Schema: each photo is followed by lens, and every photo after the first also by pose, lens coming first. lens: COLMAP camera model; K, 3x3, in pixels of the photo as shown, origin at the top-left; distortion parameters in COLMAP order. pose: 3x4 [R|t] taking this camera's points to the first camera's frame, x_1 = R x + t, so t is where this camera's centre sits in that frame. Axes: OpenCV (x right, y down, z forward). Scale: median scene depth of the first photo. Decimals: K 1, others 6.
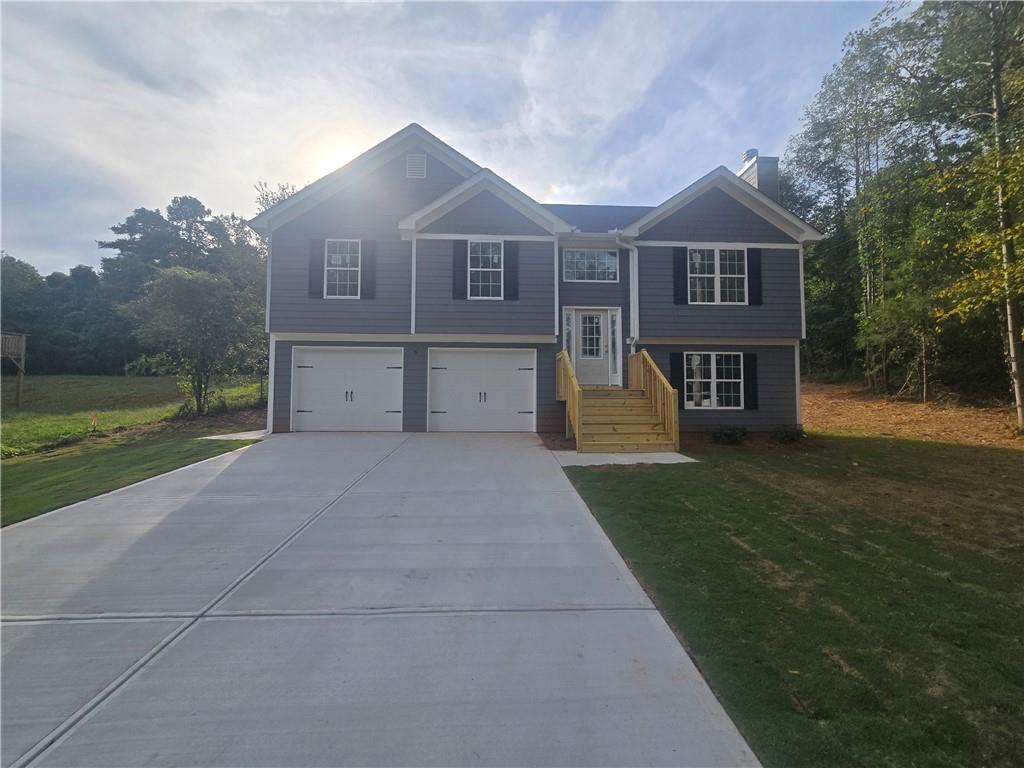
lens RADIAL K [[419.3, 0, 514.7], [0, 419.3, 384.2], [0, 0, 1]] dist [0.001814, 0.000490]
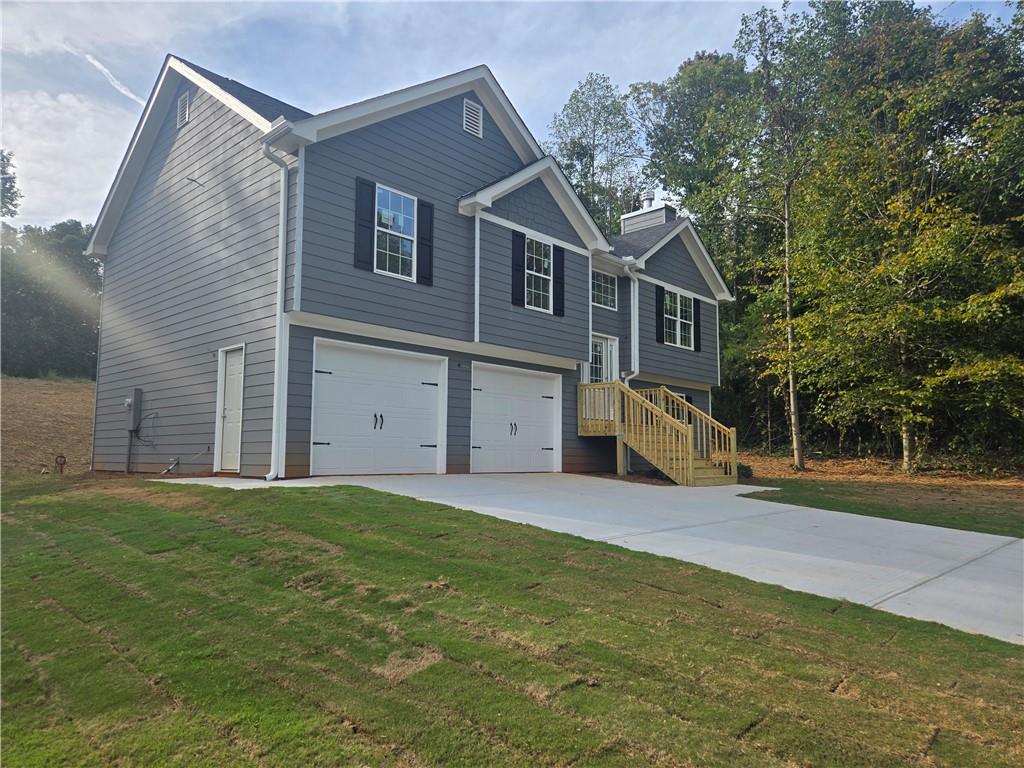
lens RADIAL K [[677.1, 0, 509.3], [0, 677.1, 387.5], [0, 0, 1]] dist [0.083014, 0.000133]
pose [[0.718277, 0.073437, 0.691871, -0.964059], [-0.041909, 0.997175, -0.062334, 0.032052], [-0.694494, 0.015778, 0.719325, 0.079044]]
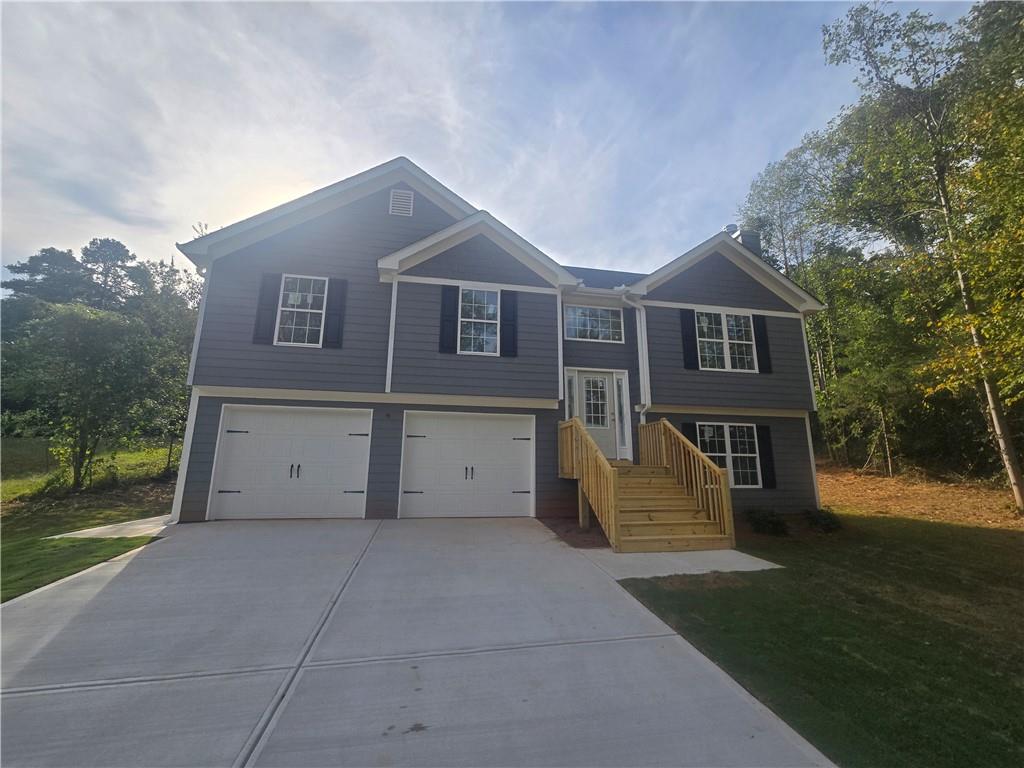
lens RADIAL K [[419.3, 0, 514.7], [0, 419.3, 384.2], [0, 0, 1]] dist [0.001814, 0.000490]
pose [[0.990311, 0.032786, 0.134943, -0.103116], [-0.011468, 0.987719, -0.155821, -0.013127], [-0.138394, 0.152763, 0.978525, 0.165963]]
